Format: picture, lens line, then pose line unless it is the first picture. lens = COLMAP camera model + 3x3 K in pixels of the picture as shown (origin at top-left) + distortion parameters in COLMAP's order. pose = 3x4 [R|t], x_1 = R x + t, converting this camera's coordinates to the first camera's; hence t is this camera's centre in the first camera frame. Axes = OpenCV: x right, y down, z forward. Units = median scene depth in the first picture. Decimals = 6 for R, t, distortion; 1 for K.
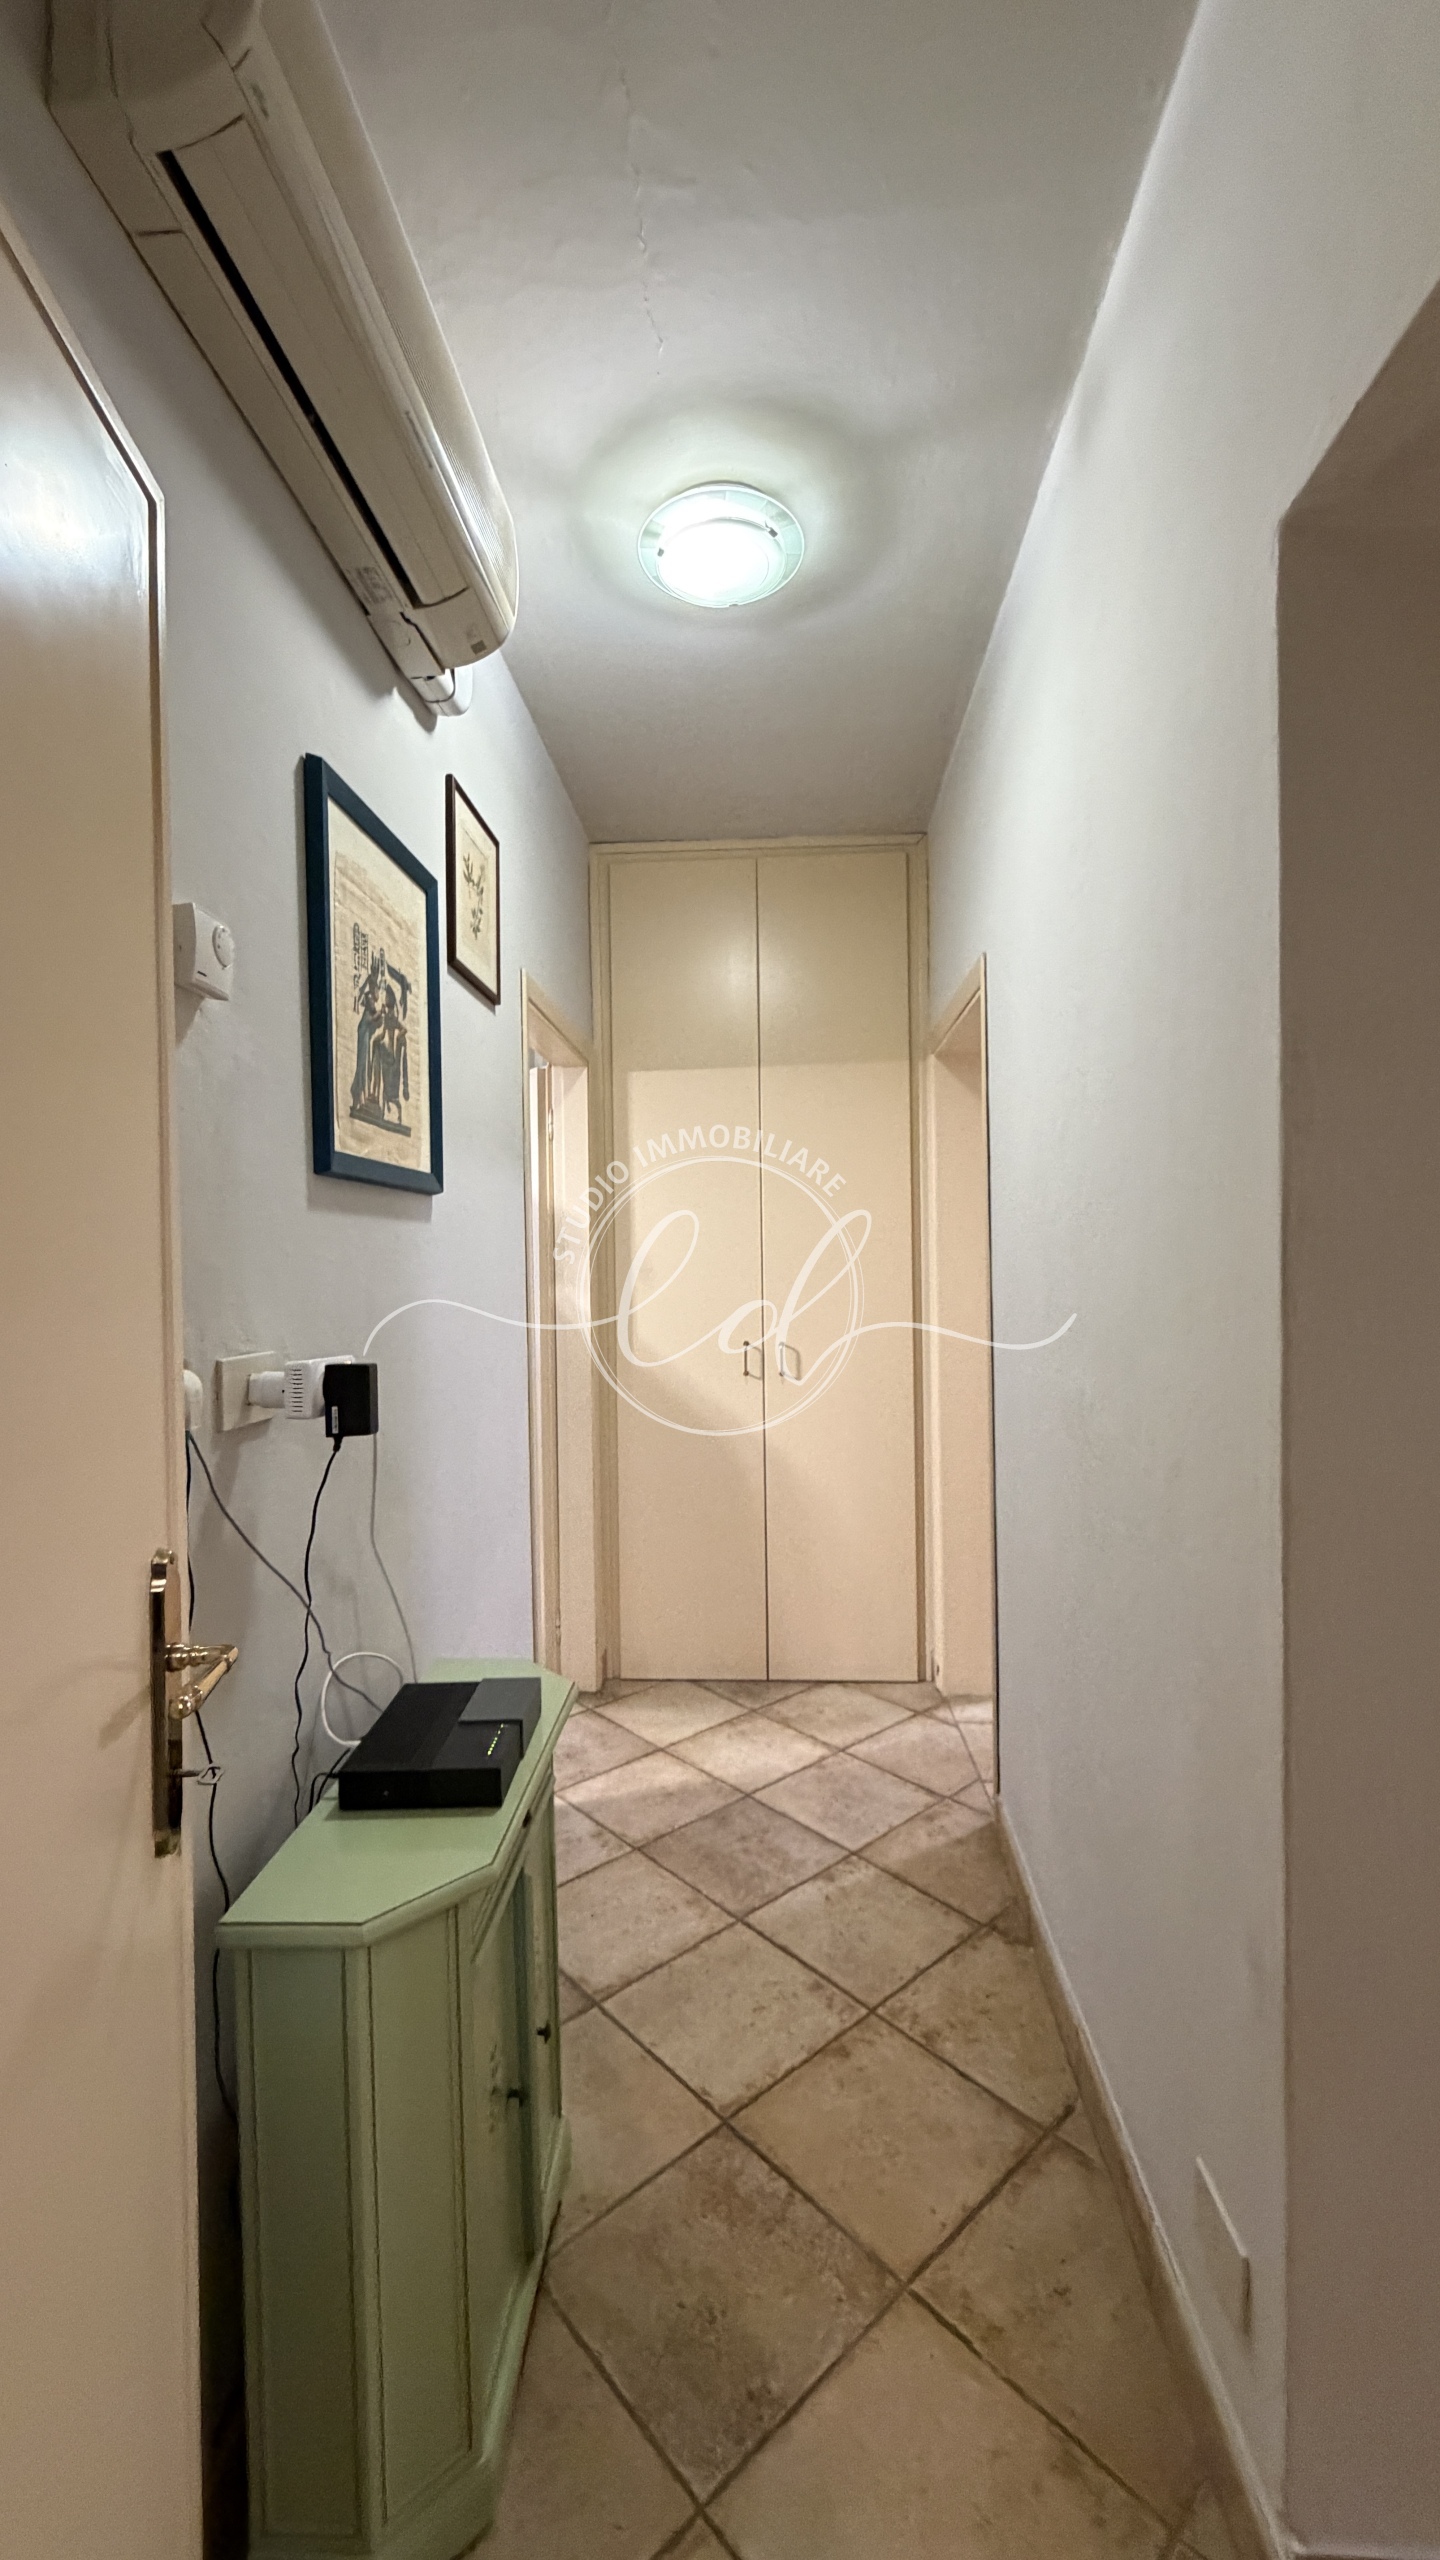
lens RADIAL K [[1017.1, 0, 719.1], [0, 1017.1, 1284.0], [0, 0, 1]] dist [0.000593, -0.000223]
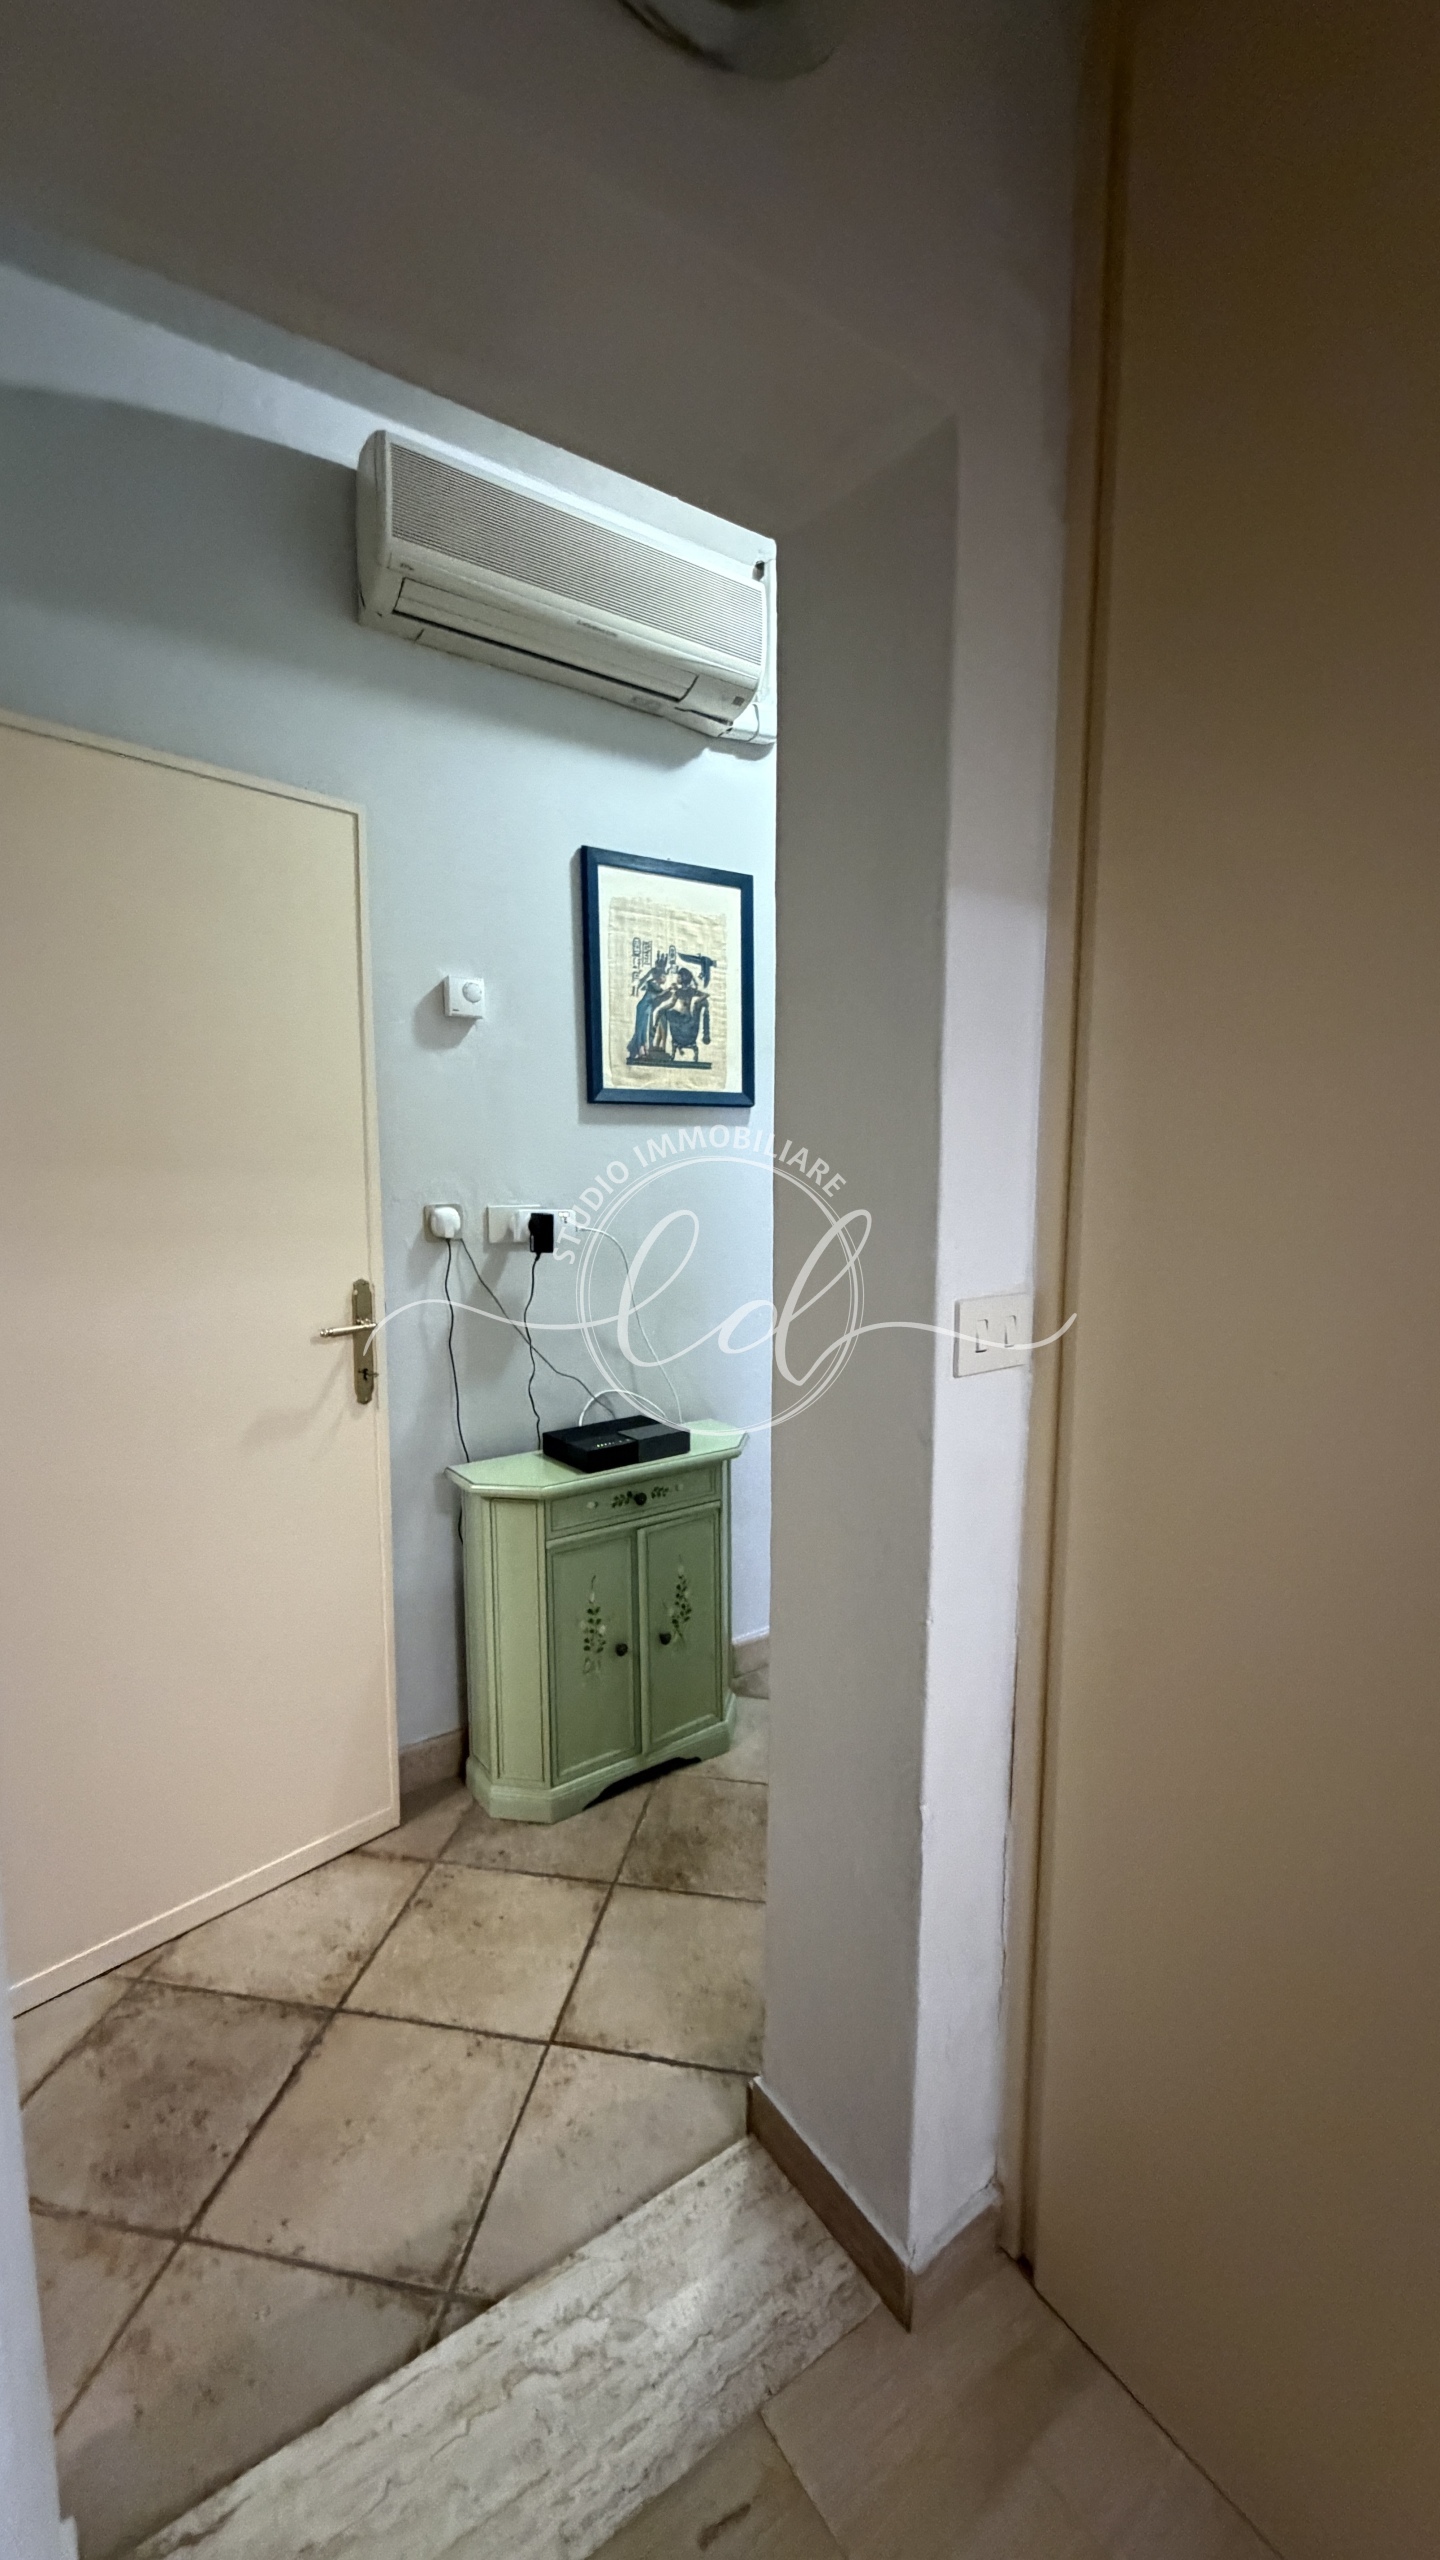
lens RADIAL K [[1017.1, 0, 727.7], [0, 1017.1, 1290.4], [0, 0, 1]] dist [0.000593, -0.000223]
pose [[0.622450, 0.112700, -0.774503, 0.822470], [-0.020312, 0.991571, 0.127962, -0.015513], [0.782396, -0.063918, 0.619492, 0.086766]]
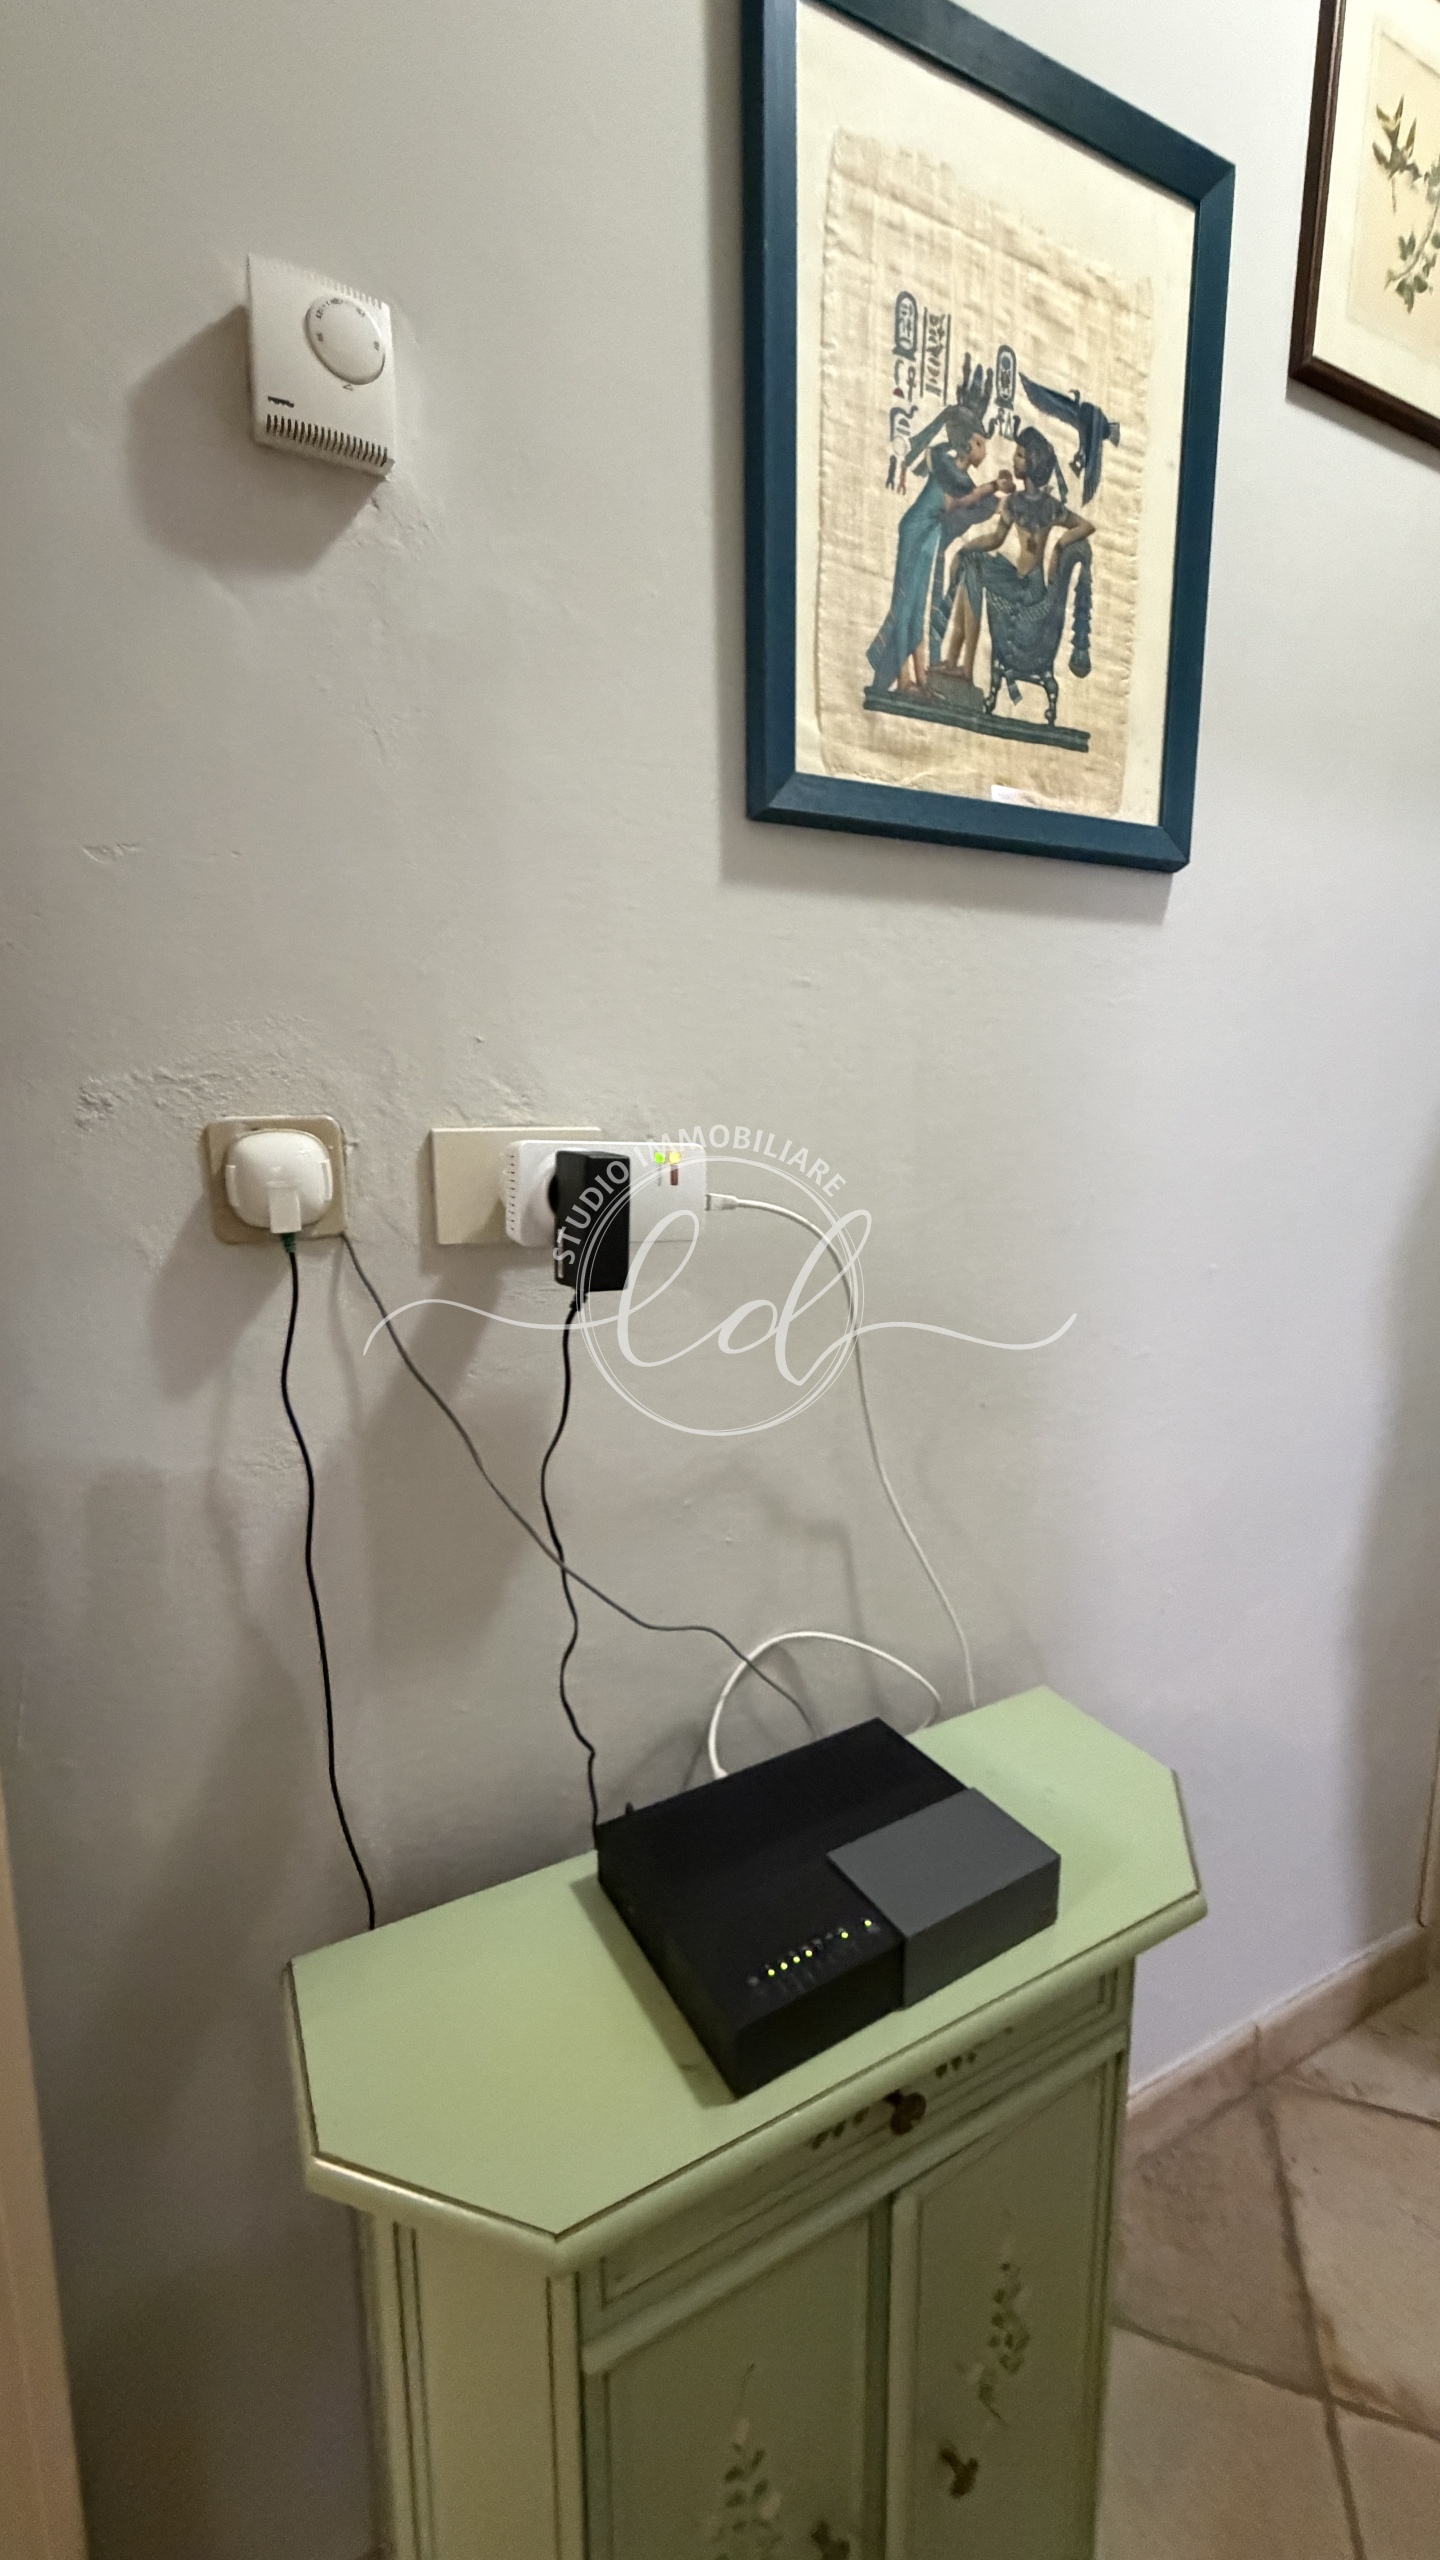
lens RADIAL K [[1017.1, 0, 720.6], [0, 1017.1, 1276.7], [0, 0, 1]] dist [0.000593, -0.000223]
pose [[0.507725, 0.160206, -0.846492, 0.082704], [-0.017521, 0.984275, 0.175773, 0.031353], [0.861341, -0.074413, 0.502548, 0.517254]]
